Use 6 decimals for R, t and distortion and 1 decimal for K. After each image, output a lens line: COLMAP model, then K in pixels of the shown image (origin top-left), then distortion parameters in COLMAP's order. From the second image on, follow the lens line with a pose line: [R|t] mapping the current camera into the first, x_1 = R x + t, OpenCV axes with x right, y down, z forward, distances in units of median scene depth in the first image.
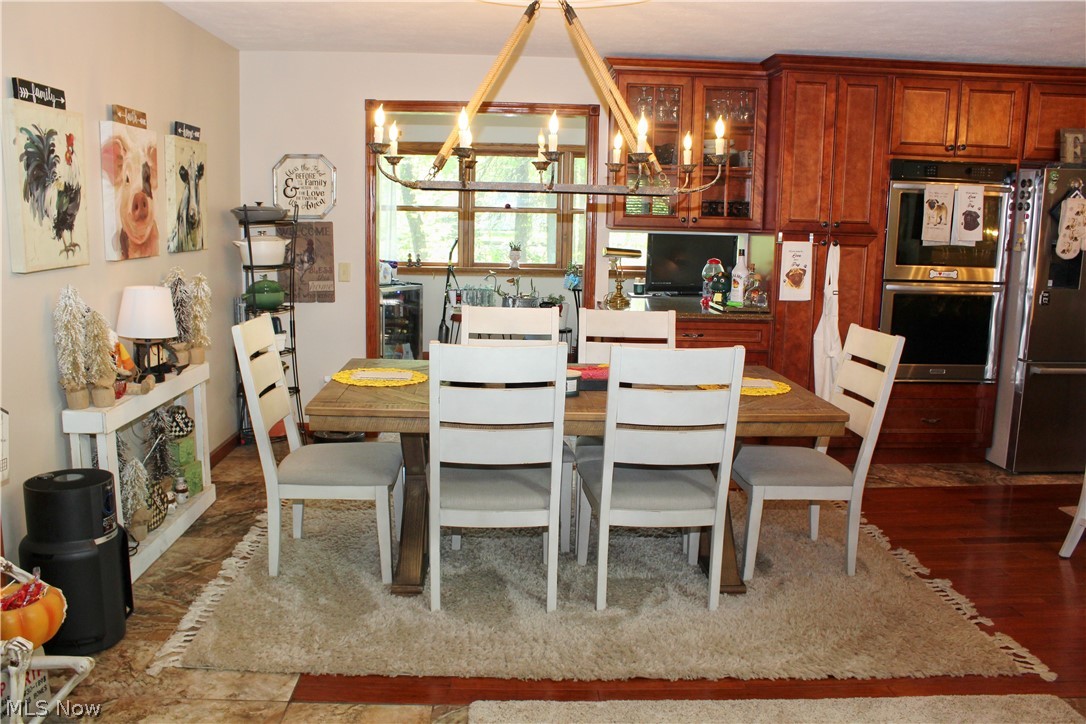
lens RADIAL K [[903.6, 0, 535.3], [0, 903.6, 366.7], [0, 0, 1]] dist [-0.158081, 0.139475]
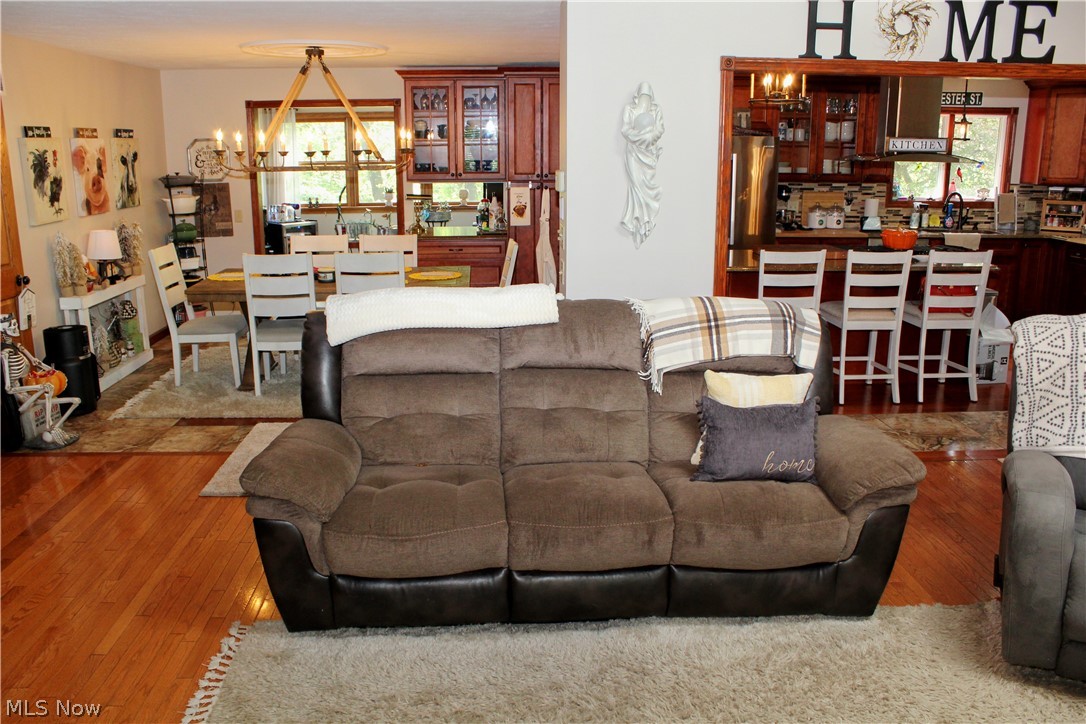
lens RADIAL K [[903.6, 0, 536.3], [0, 903.6, 371.8], [0, 0, 1]] dist [-0.158081, 0.139475]
pose [[0.999642, -0.023871, 0.012074, 0.300170], [0.022776, 0.996215, 0.083888, 0.048469], [-0.014031, -0.083583, 0.996402, -0.588314]]
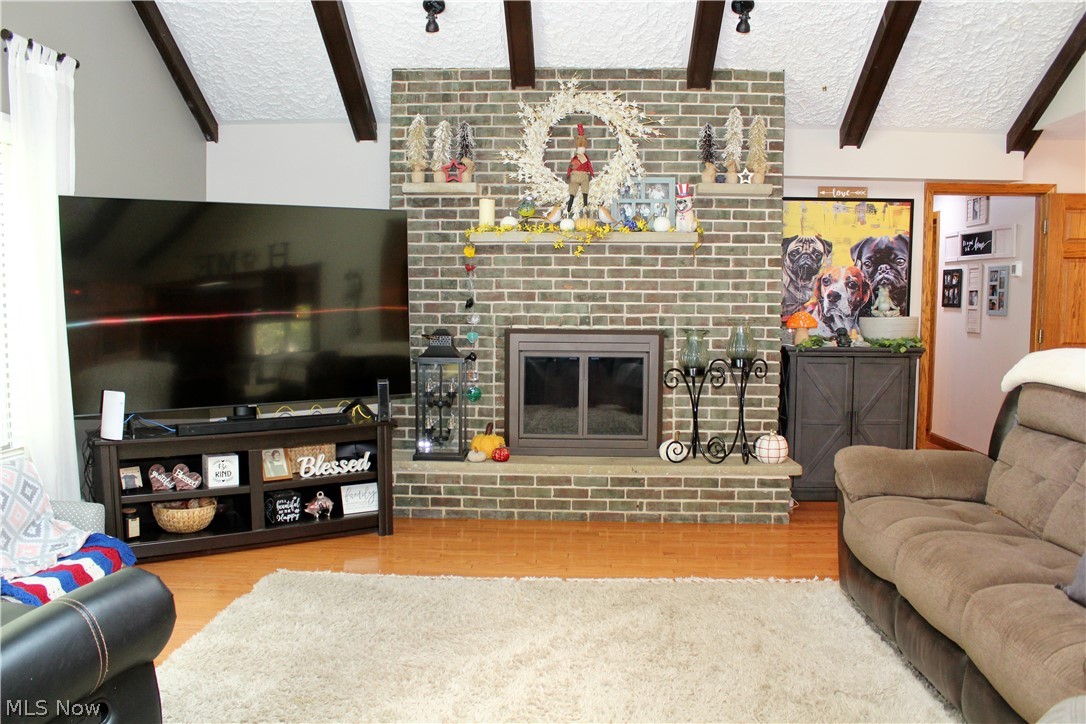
lens RADIAL K [[903.6, 0, 524.3], [0, 903.6, 356.8], [0, 0, 1]] dist [-0.158081, 0.139475]
pose [[-0.092690, 0.048534, -0.994511, 0.912499], [-0.174063, 0.982641, 0.064178, 0.077561], [0.980362, 0.179057, -0.082632, -0.230999]]
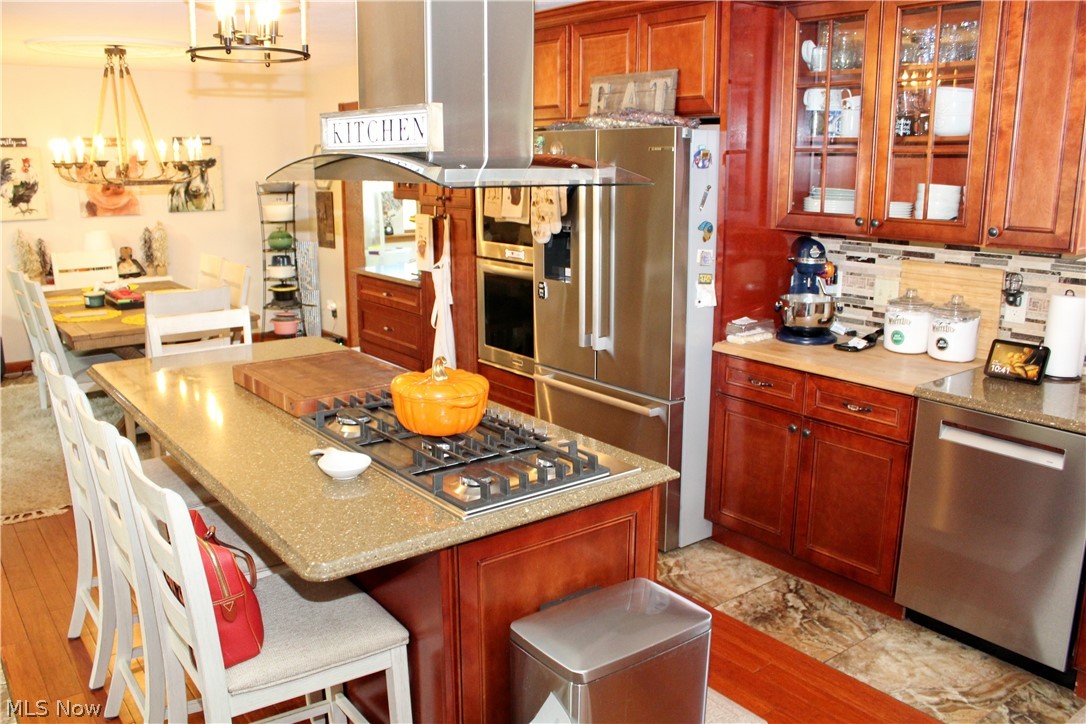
lens RADIAL K [[903.6, 0, 535.7], [0, 903.6, 385.2], [0, 0, 1]] dist [-0.158081, 0.139475]
pose [[0.571211, 0.184014, -0.799910, 1.280332], [-0.125231, 0.982674, 0.136631, -0.105076], [0.811193, 0.022129, 0.584359, 0.495754]]
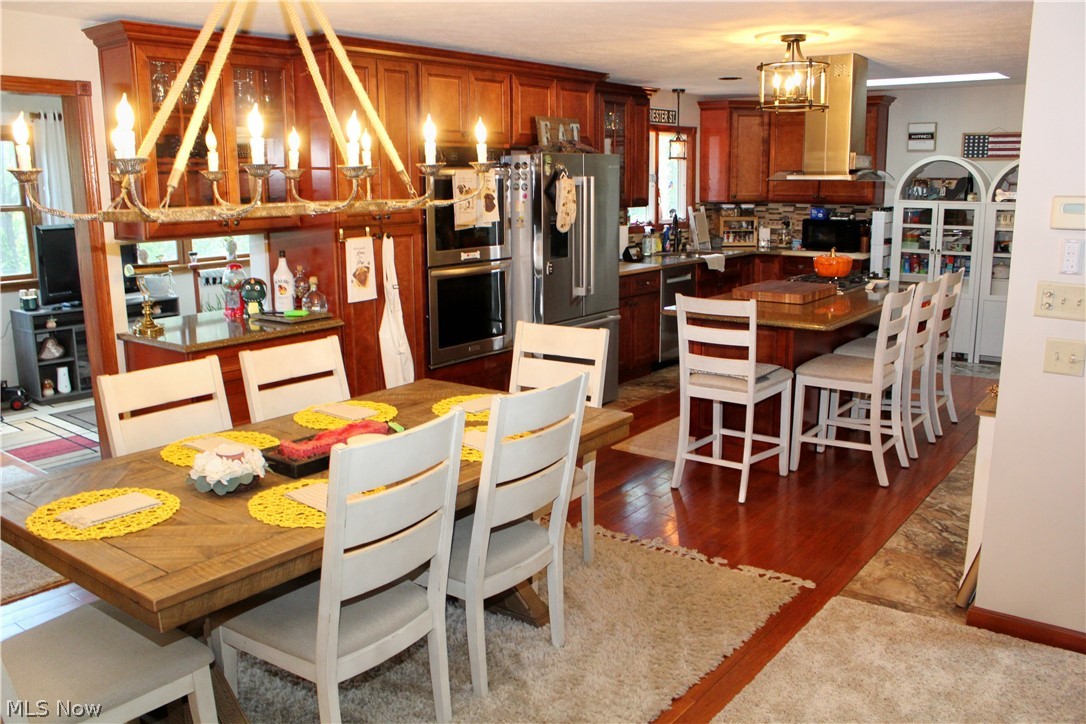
lens RADIAL K [[903.6, 0, 535.0], [0, 903.6, 372.1], [0, 0, 1]] dist [-0.158081, 0.139475]
pose [[0.643816, -0.186565, 0.742088, -0.313741], [0.148617, 0.981841, 0.117904, -0.086850], [-0.750609, 0.034378, 0.659852, 0.250753]]
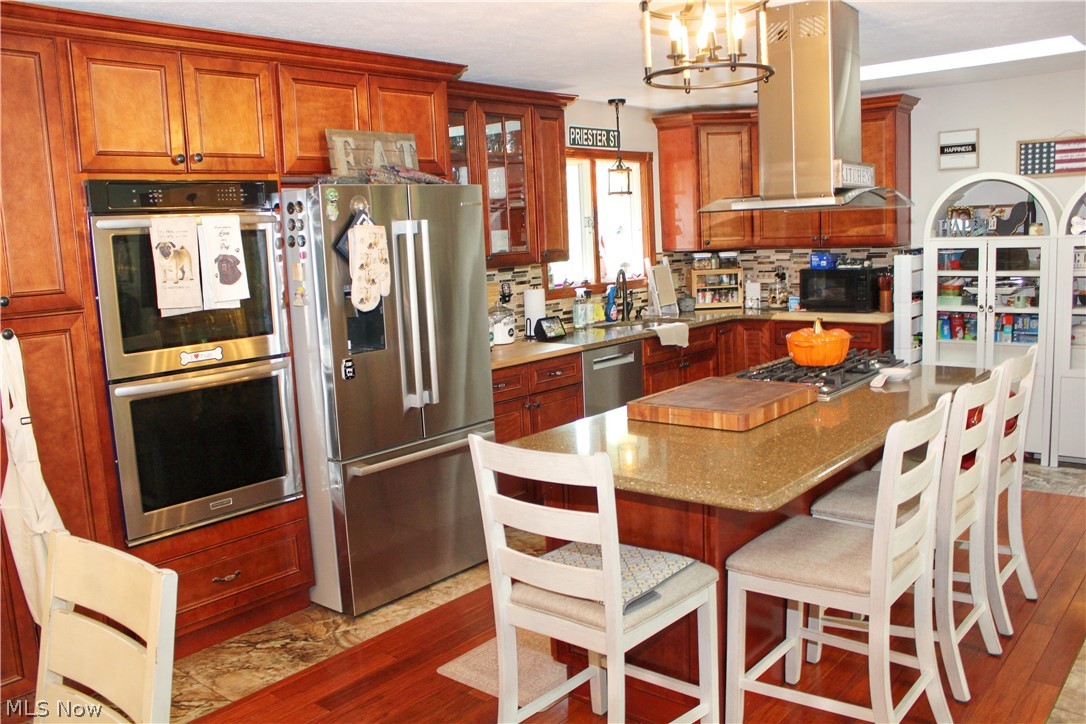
lens RADIAL K [[903.6, 0, 536.5], [0, 903.6, 373.4], [0, 0, 1]] dist [-0.158081, 0.139475]
pose [[0.676802, -0.161308, 0.718275, 0.169843], [0.179363, 0.982427, 0.051623, -0.085077], [-0.713980, 0.093893, 0.693842, 0.390976]]
